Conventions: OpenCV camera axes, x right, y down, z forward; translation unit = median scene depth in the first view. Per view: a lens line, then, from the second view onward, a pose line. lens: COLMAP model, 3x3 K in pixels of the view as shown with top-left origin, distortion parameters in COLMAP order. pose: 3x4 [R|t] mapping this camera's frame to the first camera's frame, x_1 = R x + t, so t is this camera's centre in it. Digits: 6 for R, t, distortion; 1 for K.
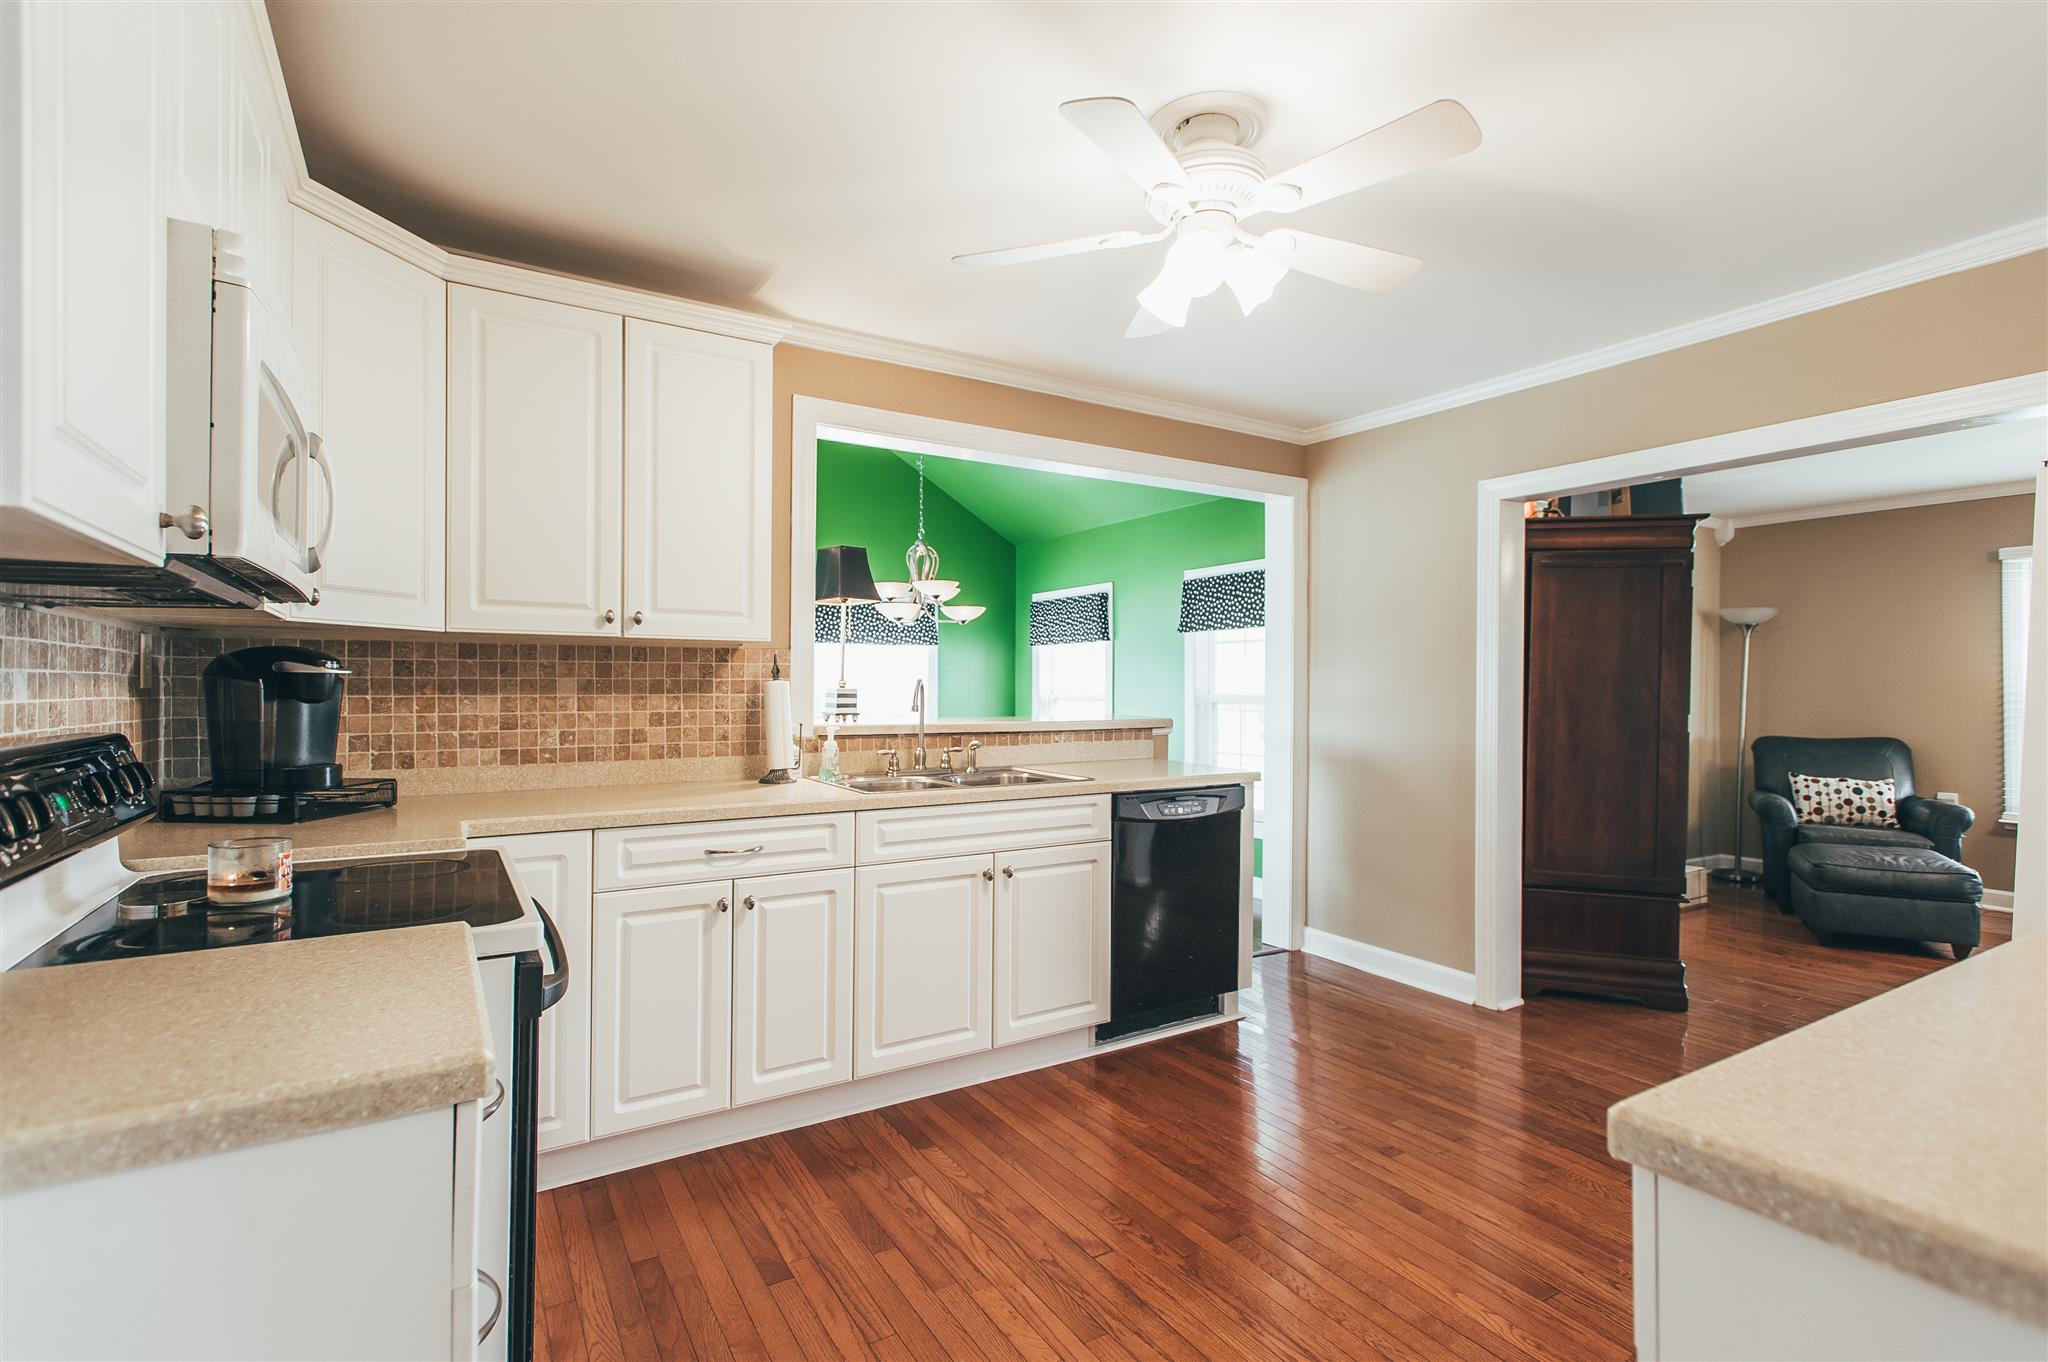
lens RADIAL K [[953.4, 0, 1027.1], [0, 953.4, 681.2], [0, 0, 1]] dist [0.016384, -0.007087]
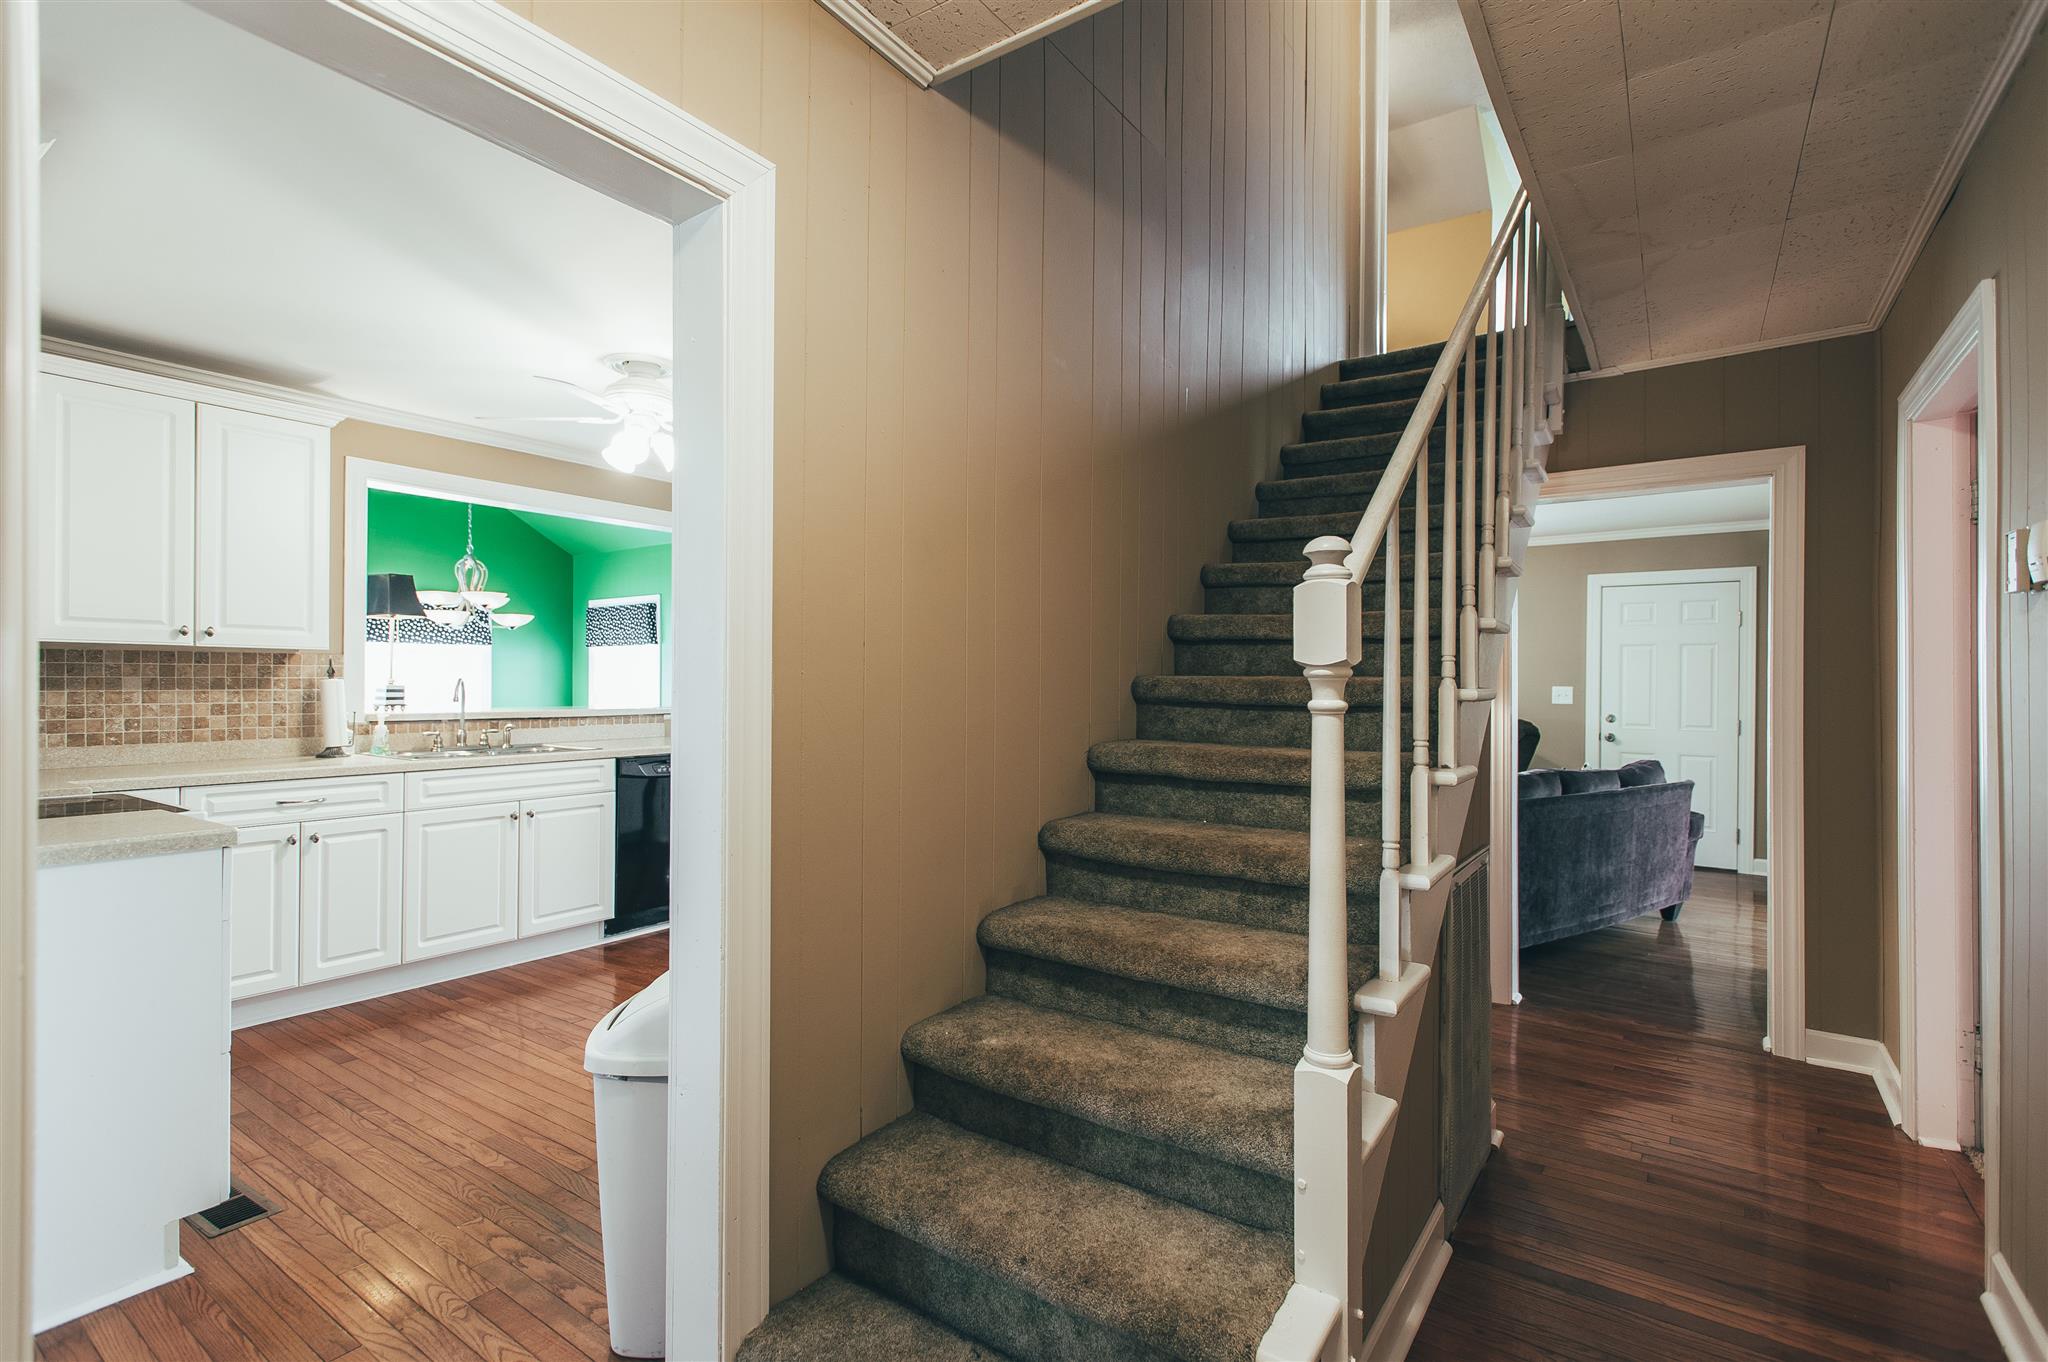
lens RADIAL K [[953.4, 0, 1027.1], [0, 953.4, 681.2], [0, 0, 1]] dist [0.016384, -0.007087]
pose [[0.920091, 0.000979, 0.391702, 0.095460], [-0.002576, 0.999990, 0.003552, -0.004646], [-0.391695, -0.004277, 0.920085, -0.566115]]
